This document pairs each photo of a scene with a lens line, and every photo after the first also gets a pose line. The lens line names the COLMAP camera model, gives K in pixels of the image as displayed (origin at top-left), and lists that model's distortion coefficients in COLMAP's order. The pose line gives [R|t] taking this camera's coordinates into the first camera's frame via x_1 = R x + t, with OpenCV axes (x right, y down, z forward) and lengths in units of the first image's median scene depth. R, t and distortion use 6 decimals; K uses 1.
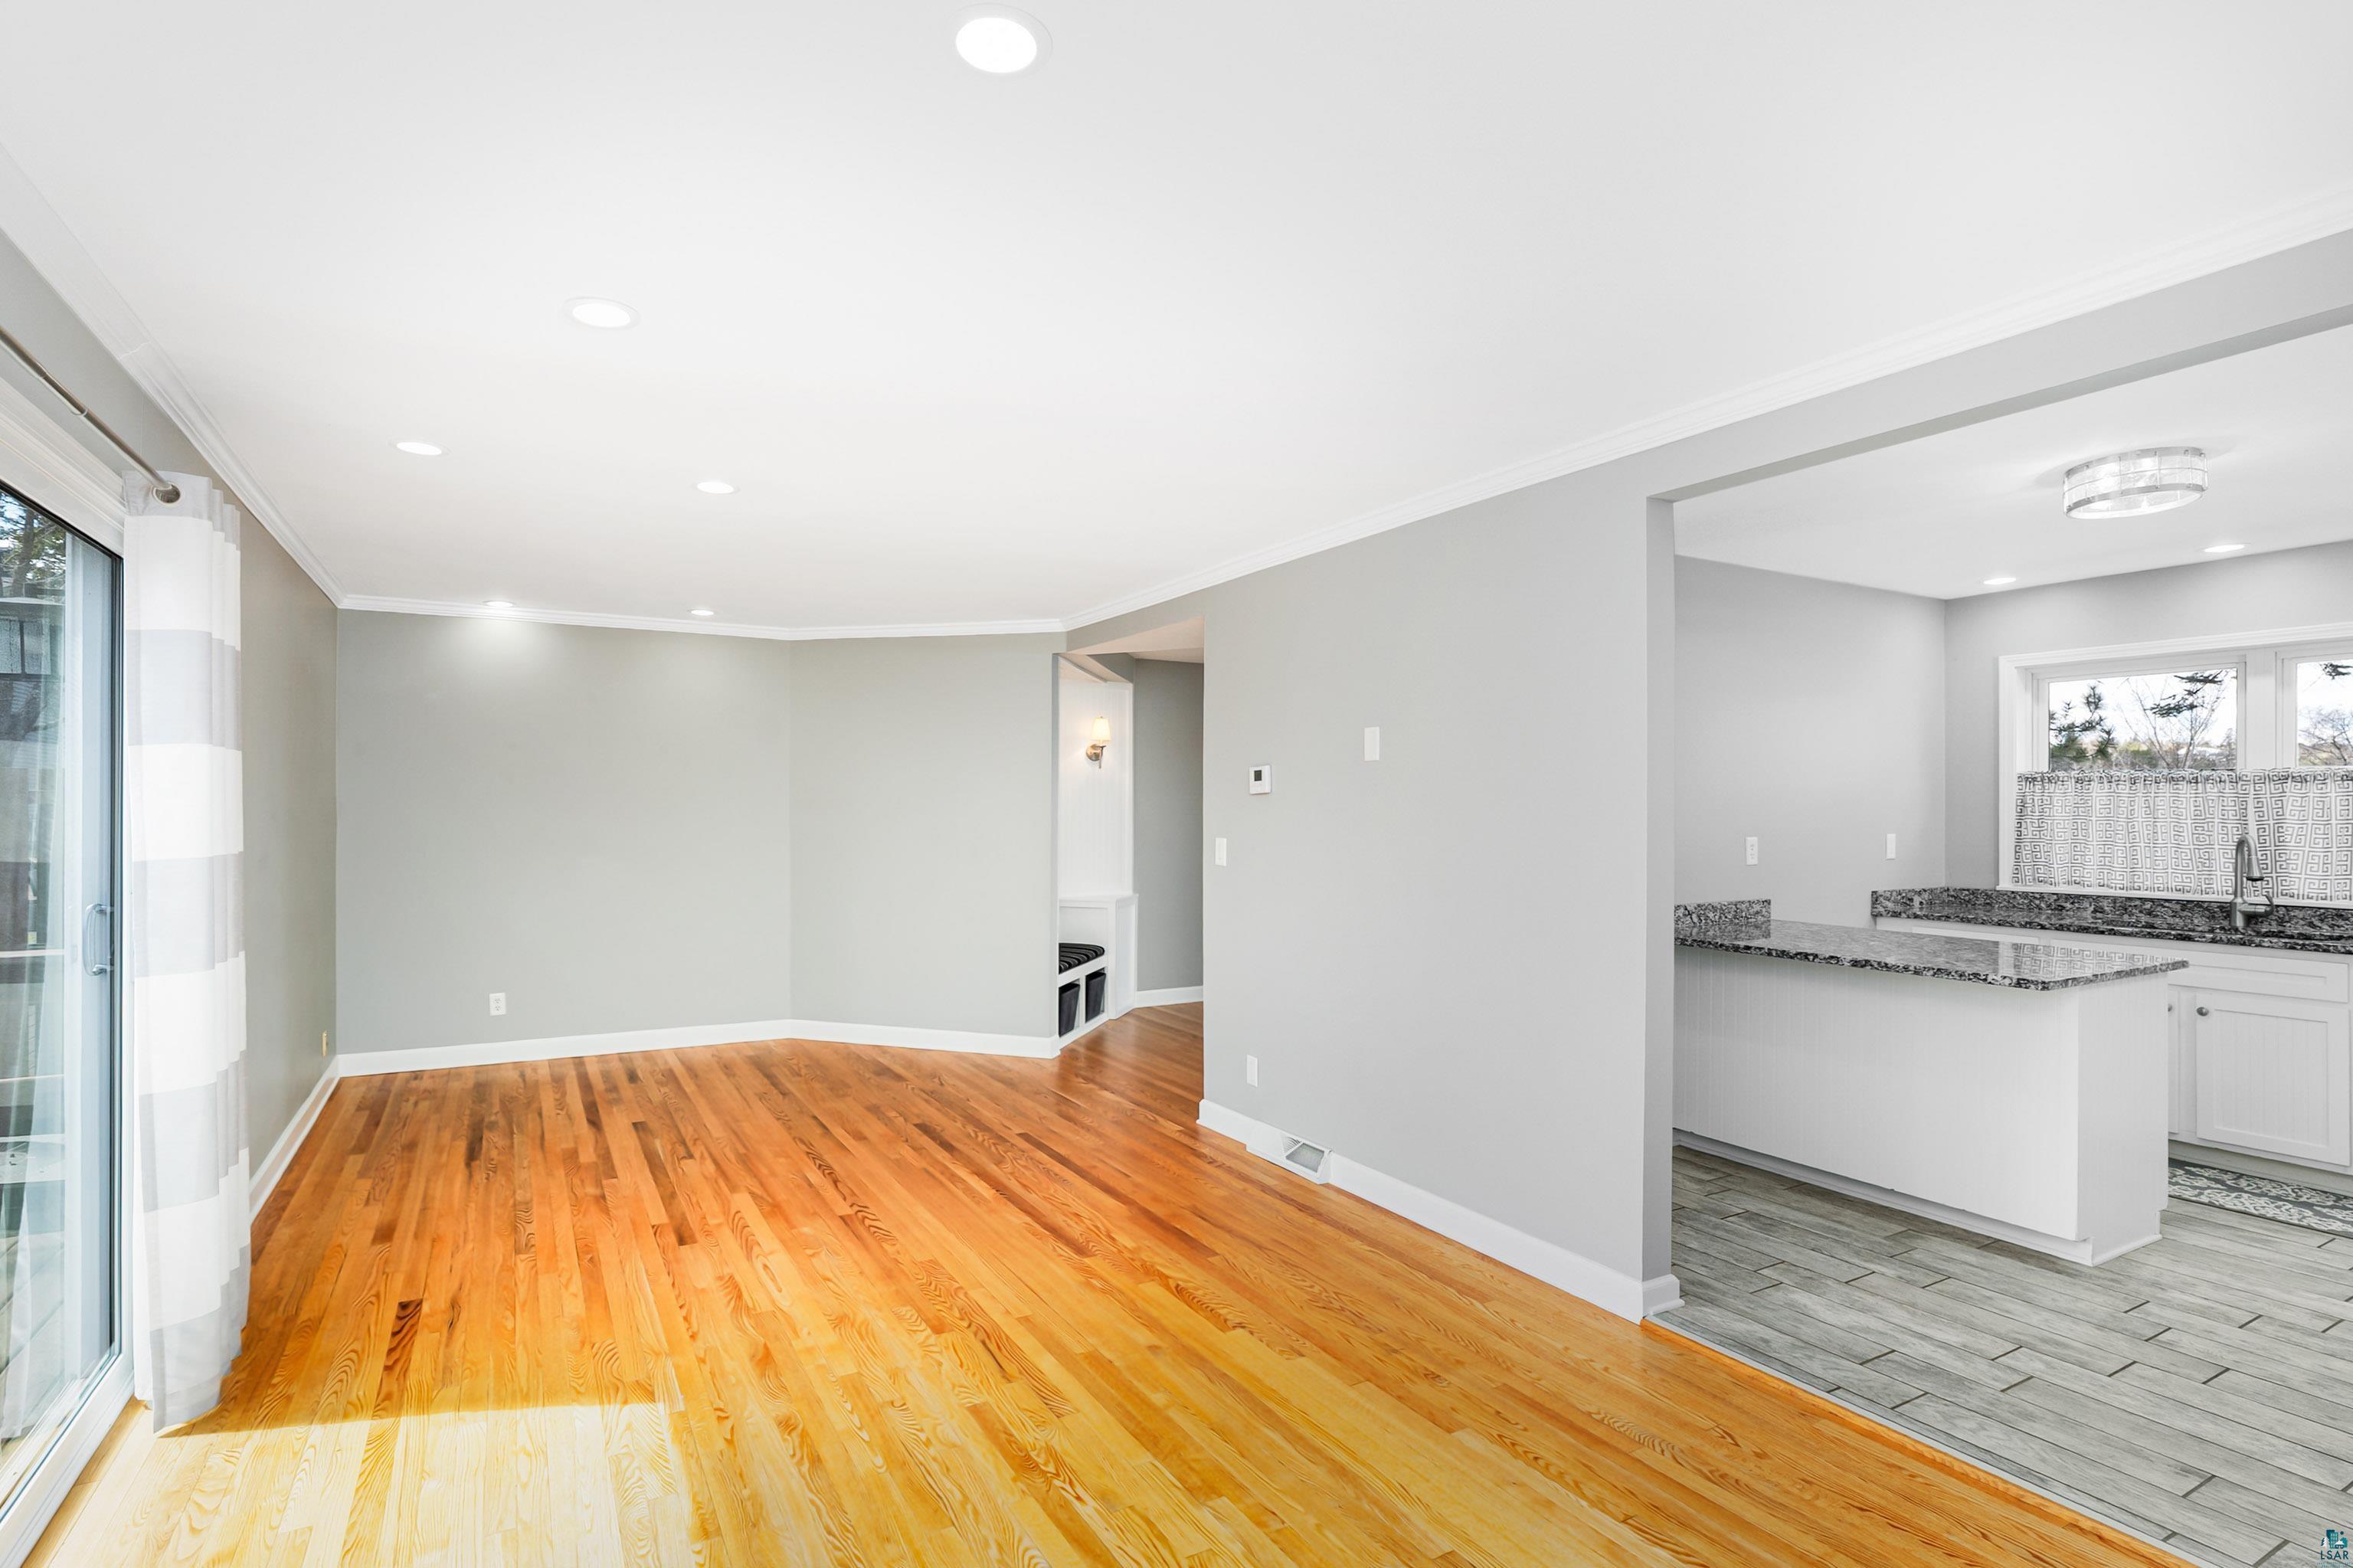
lens RADIAL K [[1122.3, 0, 1112.4], [0, 1122.3, 807.8], [0, 0, 1]] dist [-0.004410, -0.000274]
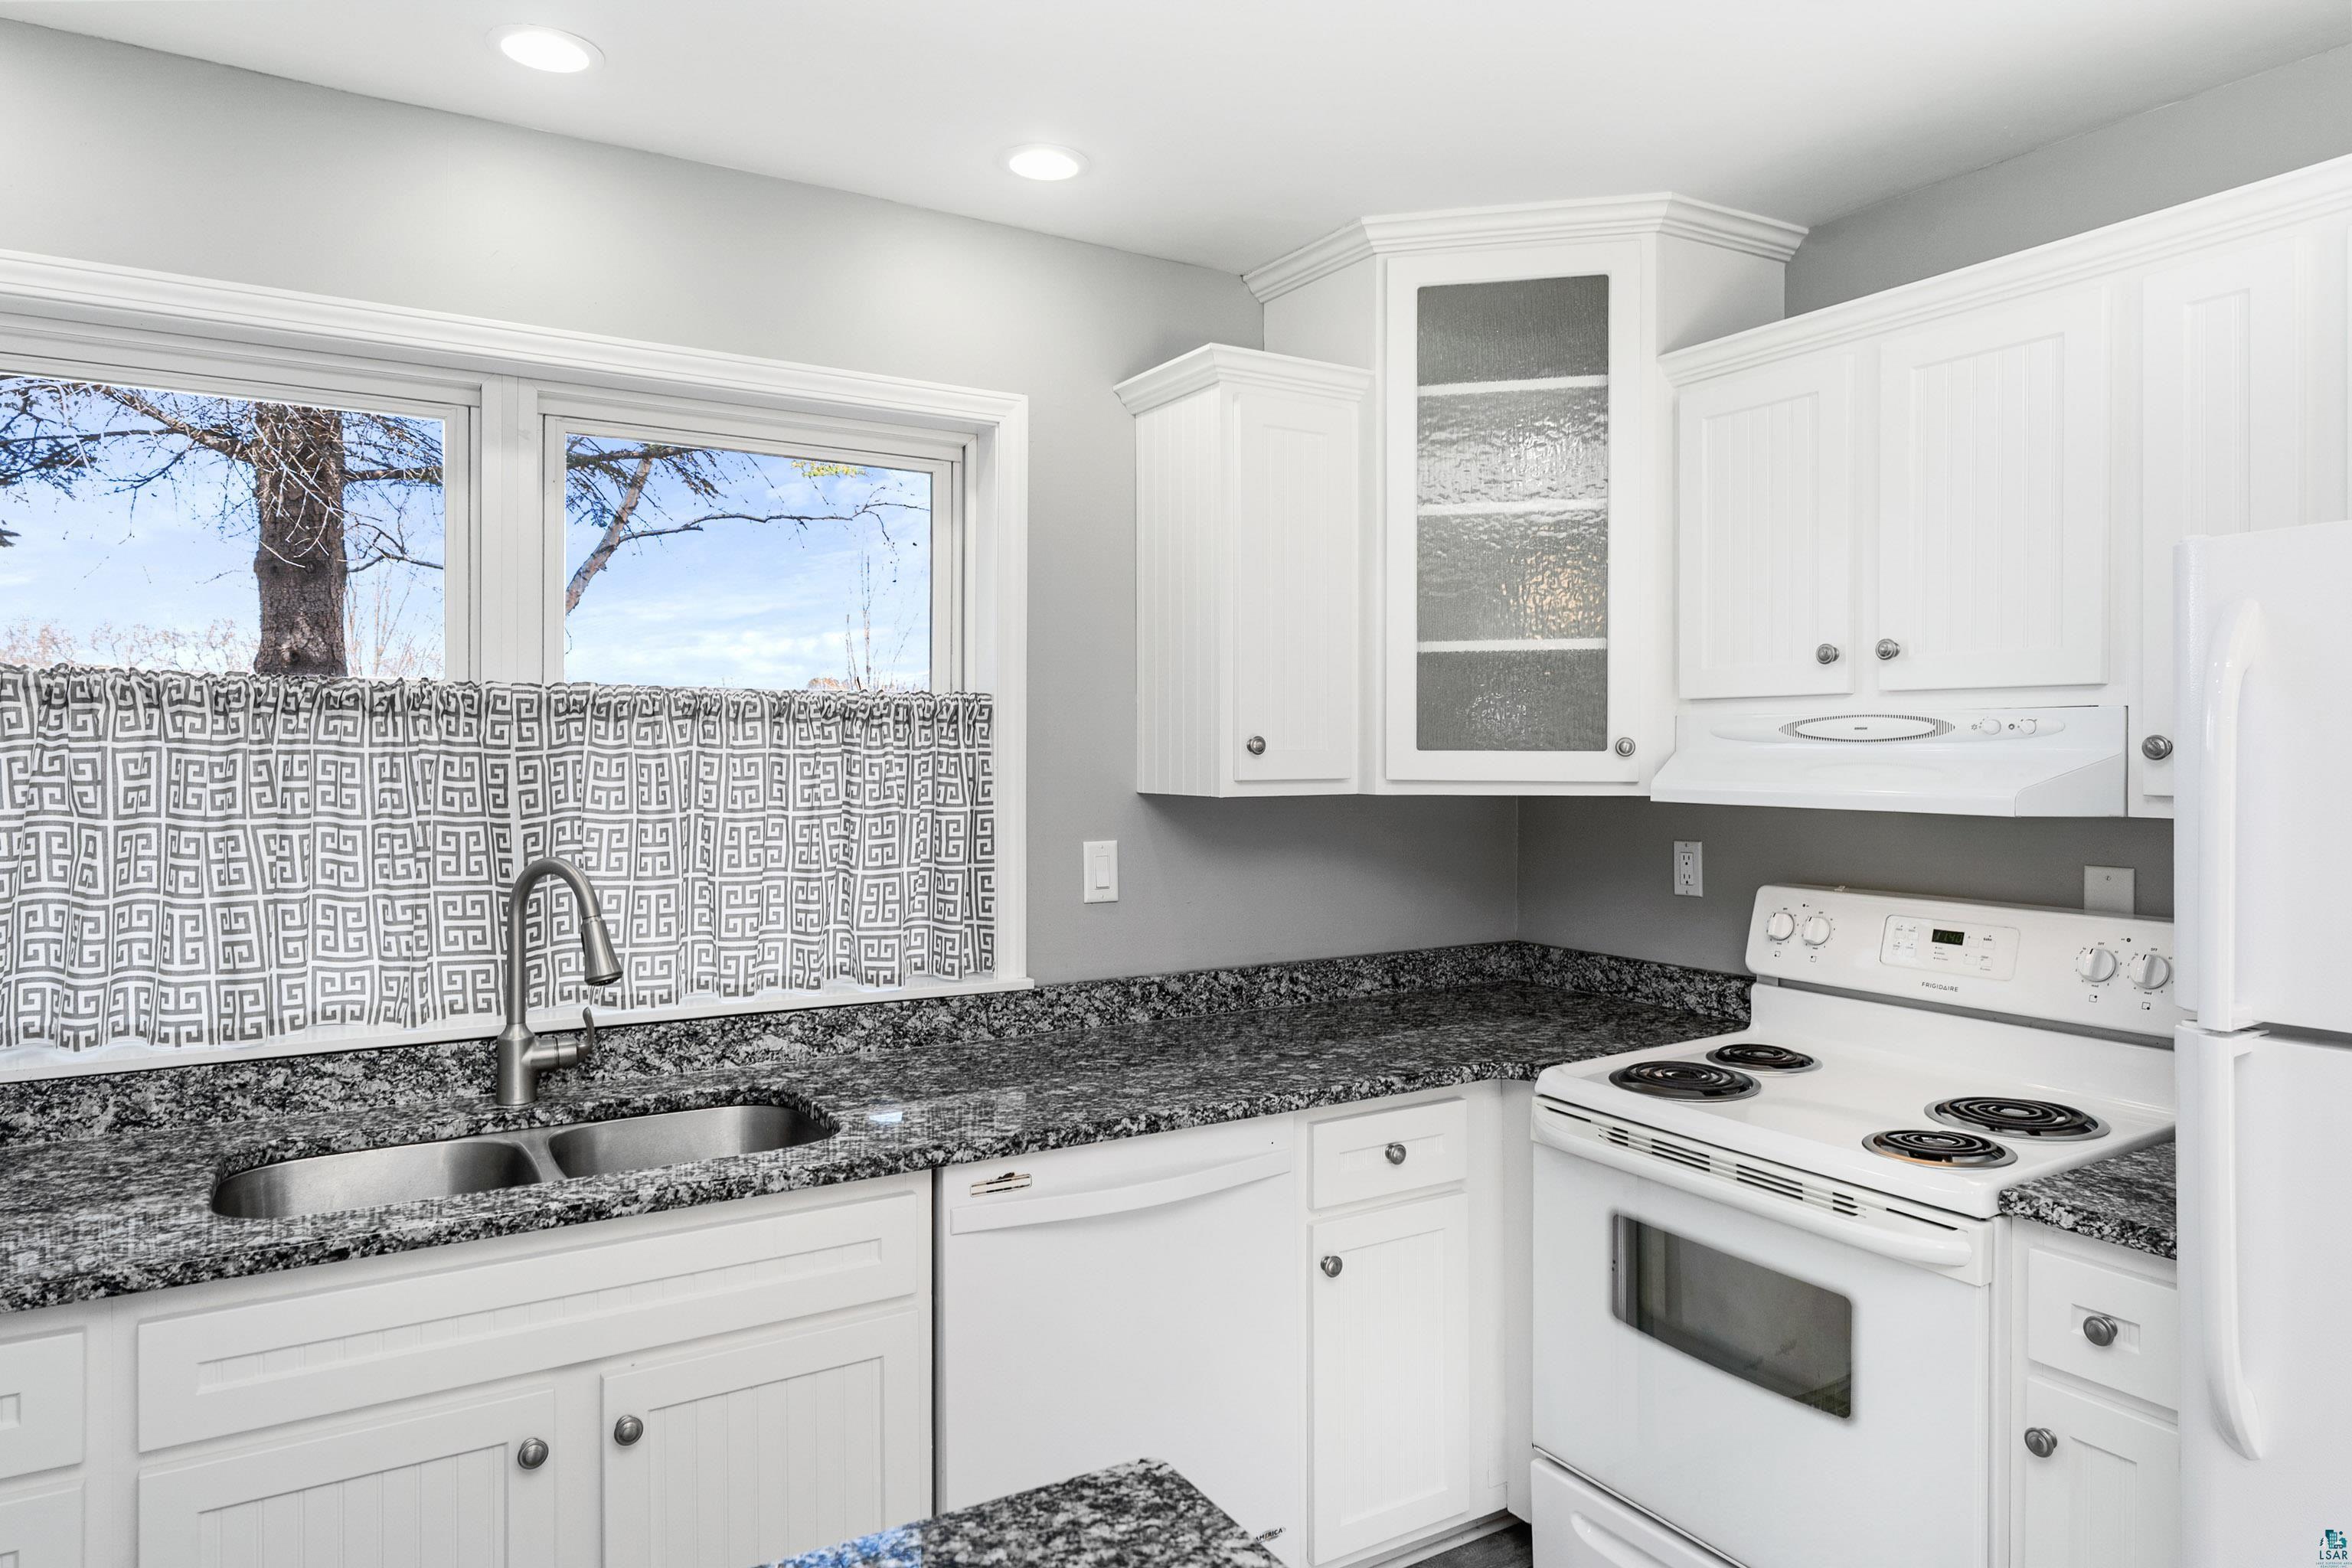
lens RADIAL K [[1427.1, 0, 1182.7], [0, 1427.1, 751.1], [0, 0, 1]] dist [-0.003901, 0.000568]
pose [[-0.052414, -0.004717, 0.998614, 0.545711], [-0.003288, 0.999984, 0.004551, -0.015116], [-0.998620, -0.003044, -0.052429, 0.841930]]
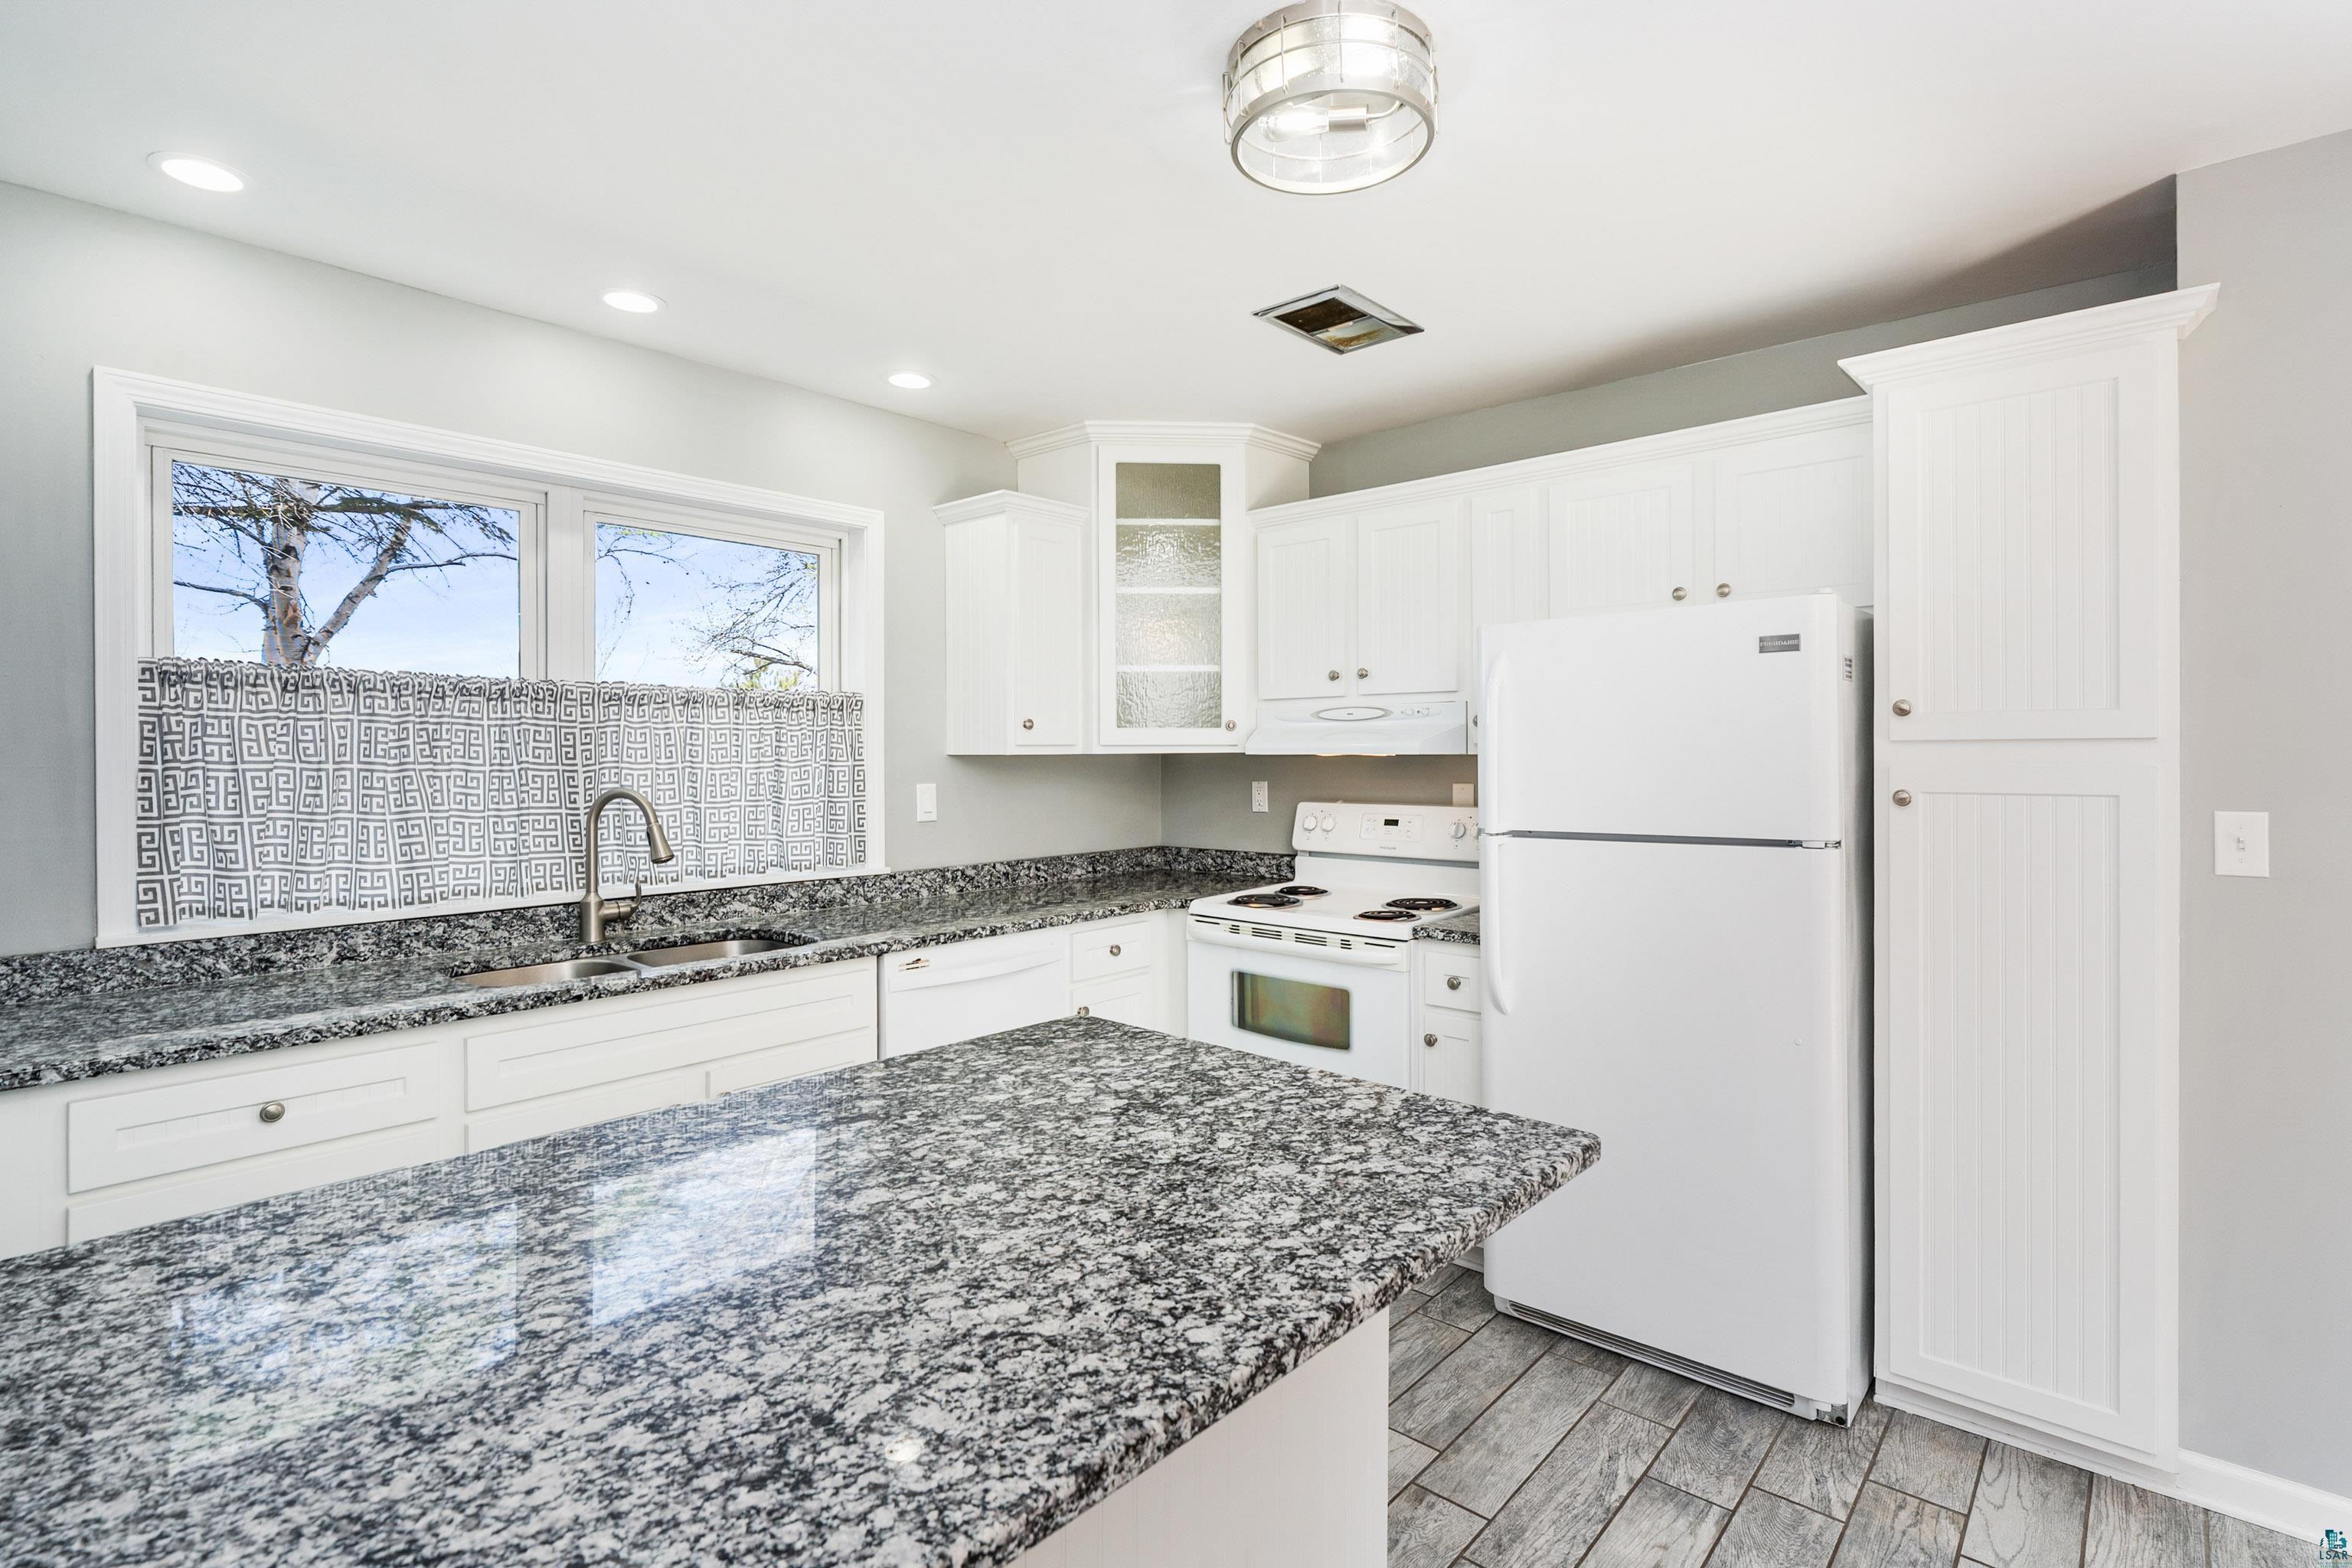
lens RADIAL K [[1113.3, 0, 1174.4], [0, 1113.3, 753.5], [0, 0, 1]] dist [-0.003251, 0.000697]
pose [[-0.342434, -0.003255, 0.939536, 0.353465], [0.001095, 0.999992, 0.003864, 0.002956], [-0.939541, 0.002352, -0.342427, 0.955007]]
